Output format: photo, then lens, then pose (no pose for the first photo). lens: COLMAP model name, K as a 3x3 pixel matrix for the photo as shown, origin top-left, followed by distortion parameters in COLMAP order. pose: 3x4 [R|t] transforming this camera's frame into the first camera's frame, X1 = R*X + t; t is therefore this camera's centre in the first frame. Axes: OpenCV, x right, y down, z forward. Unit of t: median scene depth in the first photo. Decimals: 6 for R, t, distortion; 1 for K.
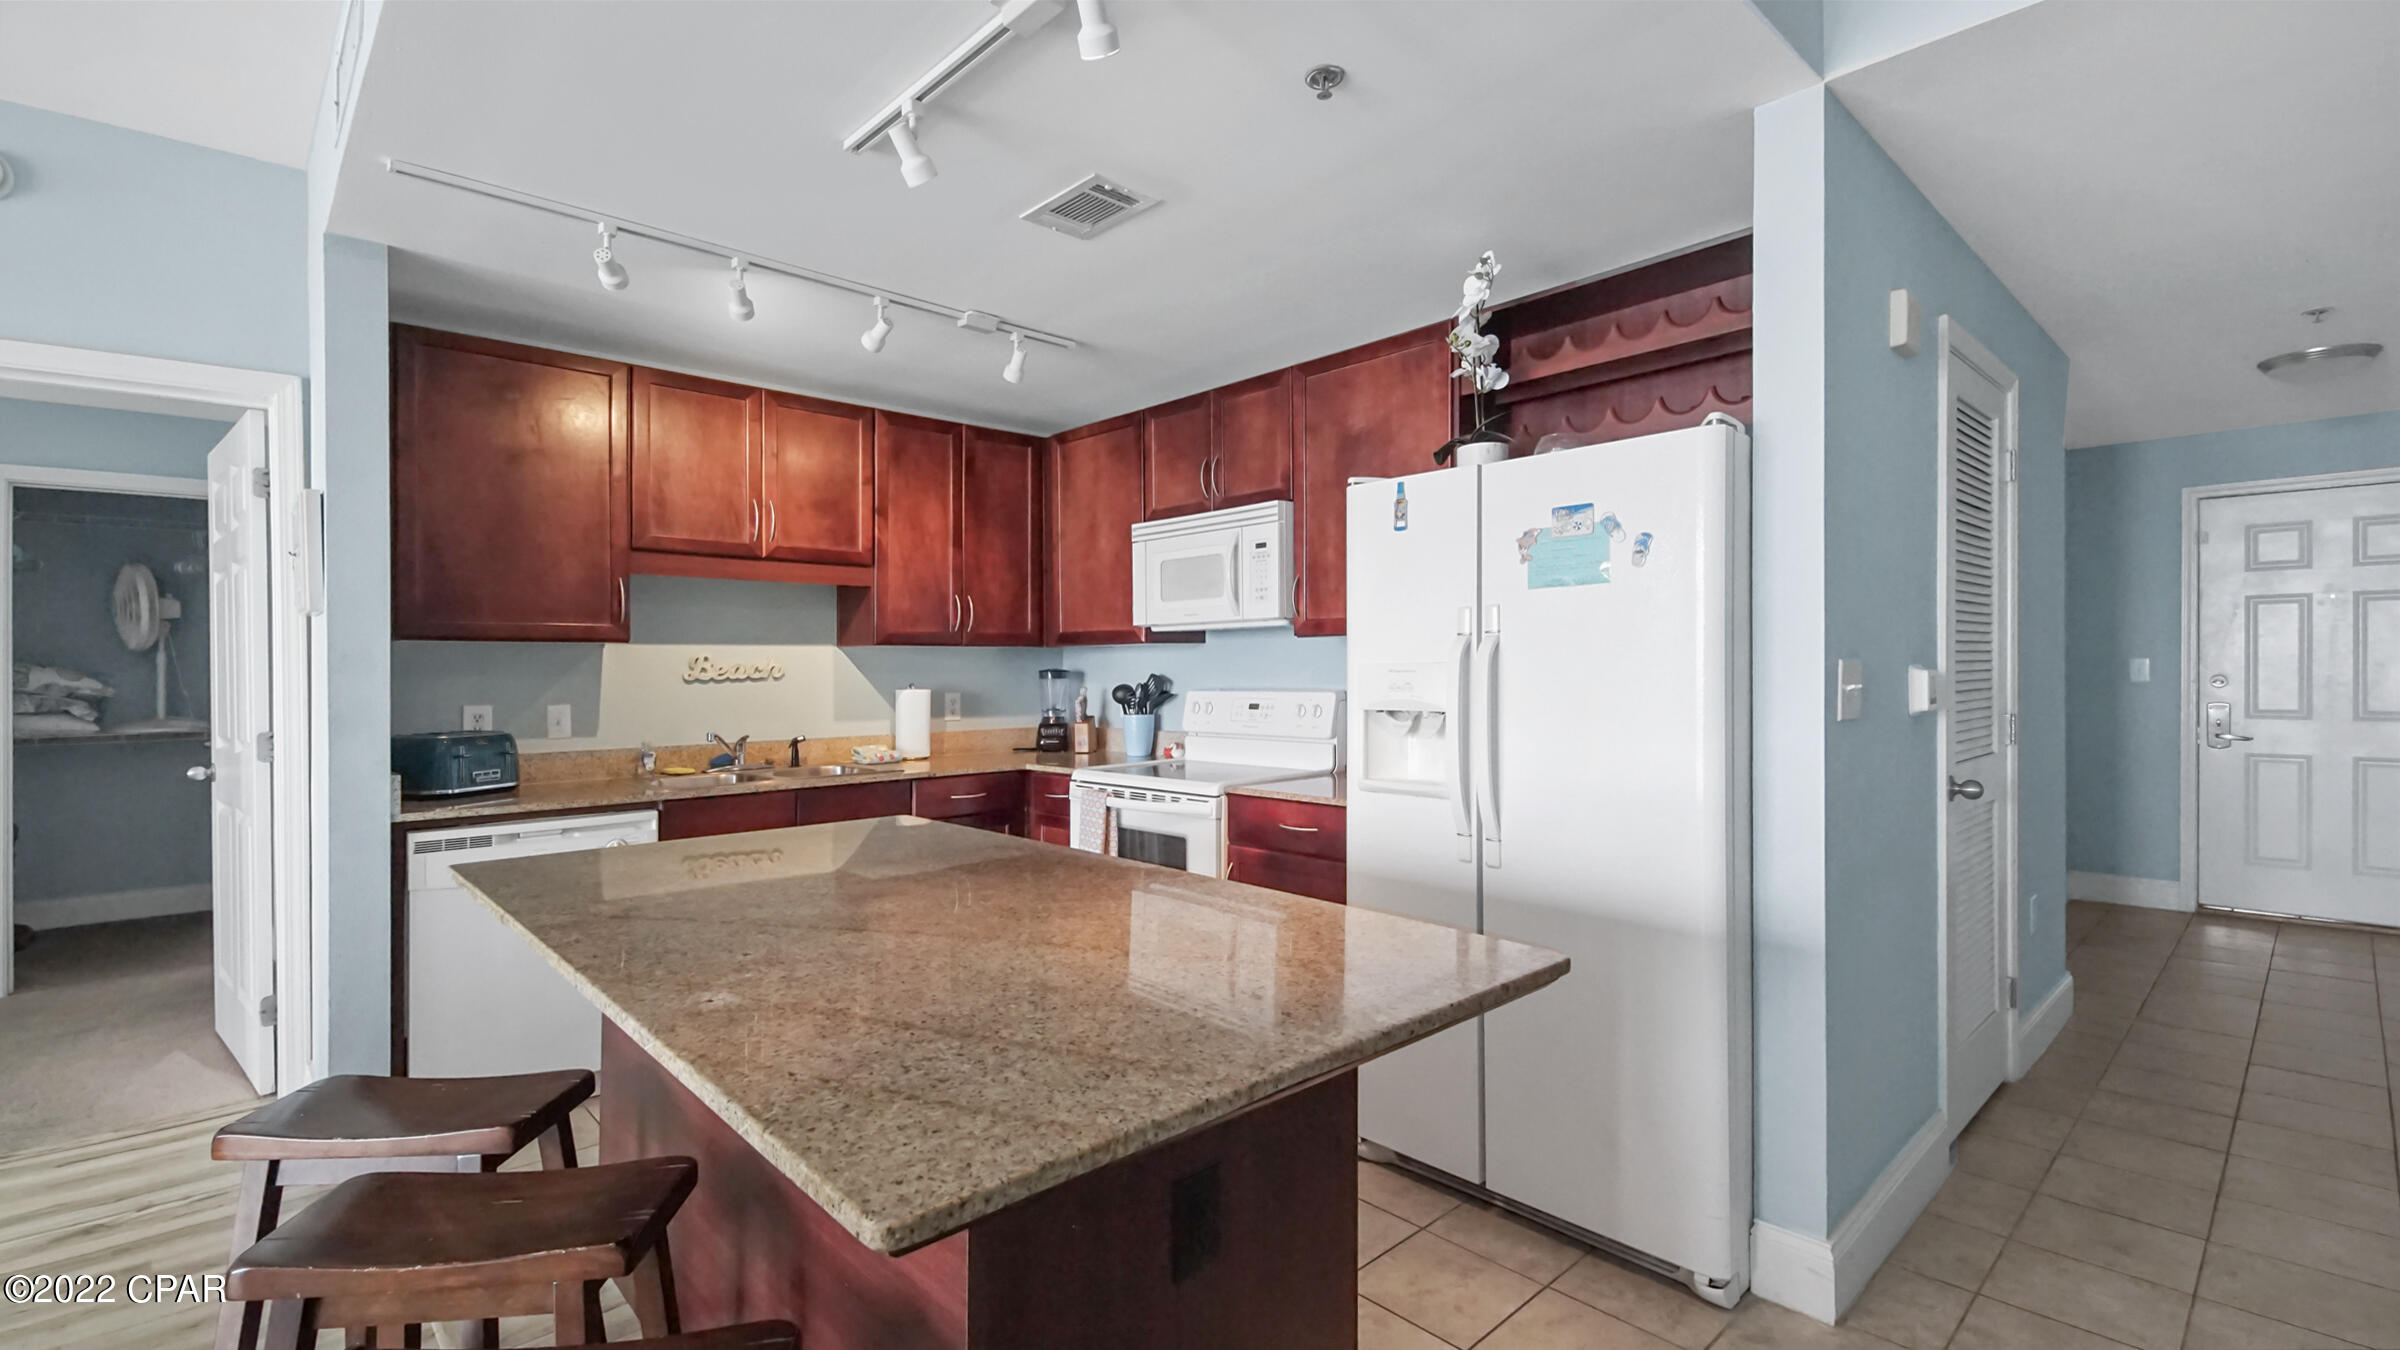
lens RADIAL K [[1013.5, 0, 1193.0], [0, 1013.5, 688.5], [0, 0, 1]] dist [0.007735, -0.003776]
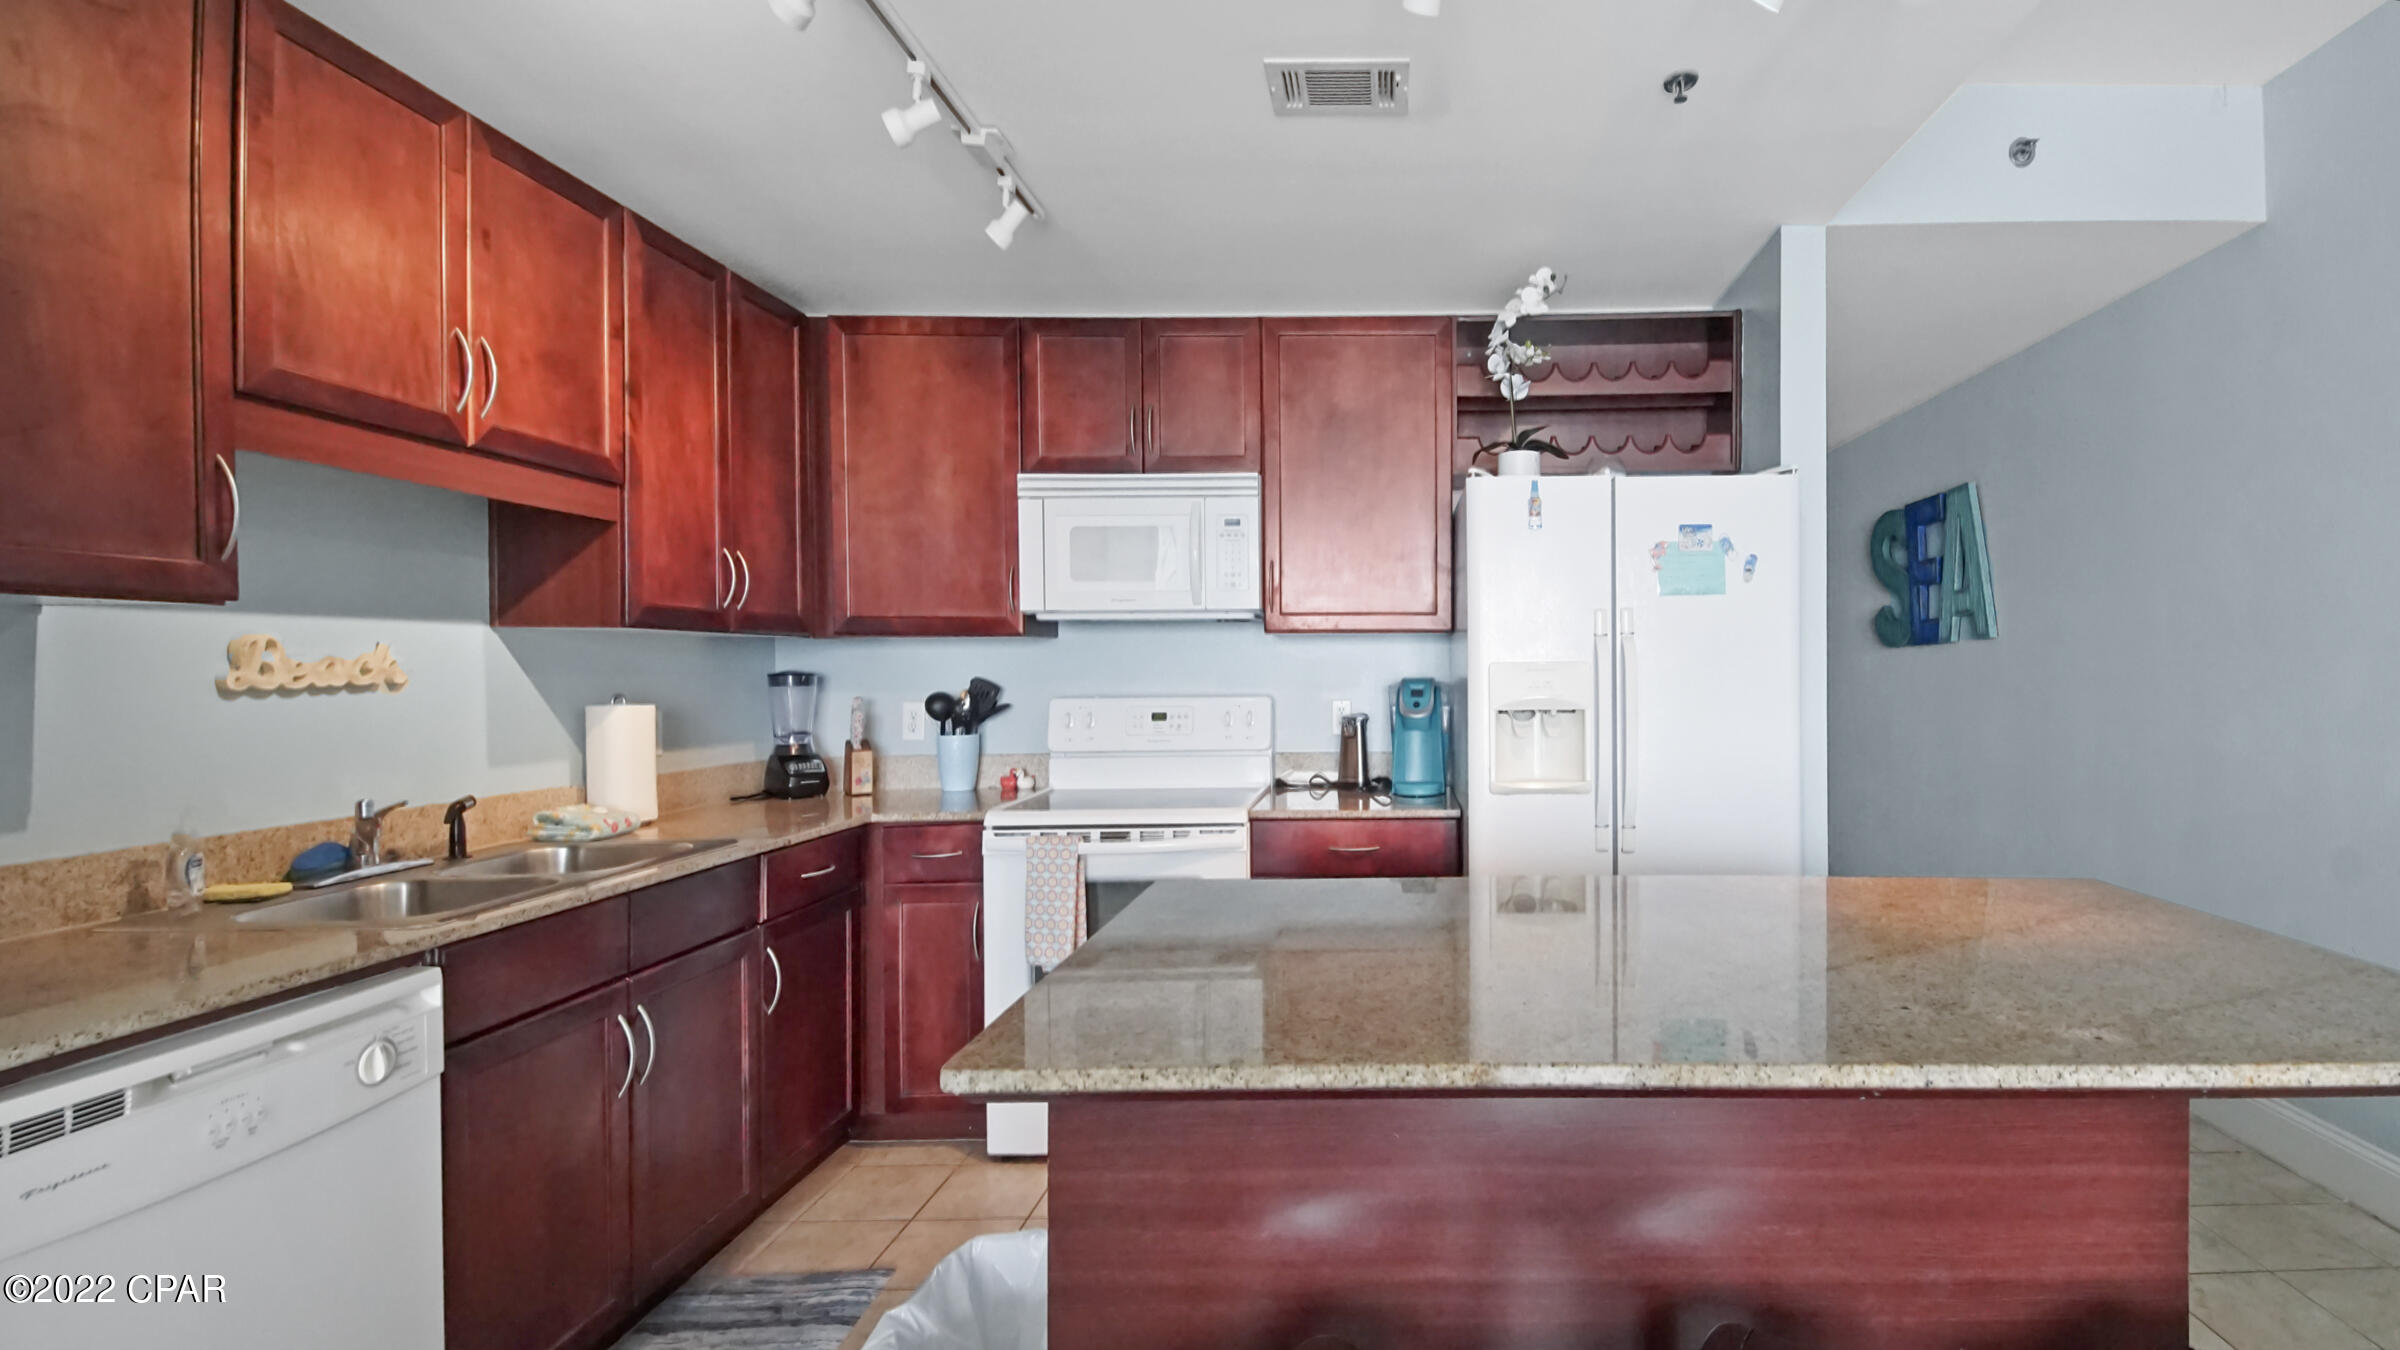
lens RADIAL K [[1225.0, 0, 1158.3], [0, 1225.0, 714.0], [0, 0, 1]] dist [0.002727, -0.001421]
pose [[0.656187, -0.022043, 0.754276, -0.642125], [0.017080, 0.999751, 0.014358, 0.001429], [-0.754405, 0.003462, 0.656400, 0.330608]]
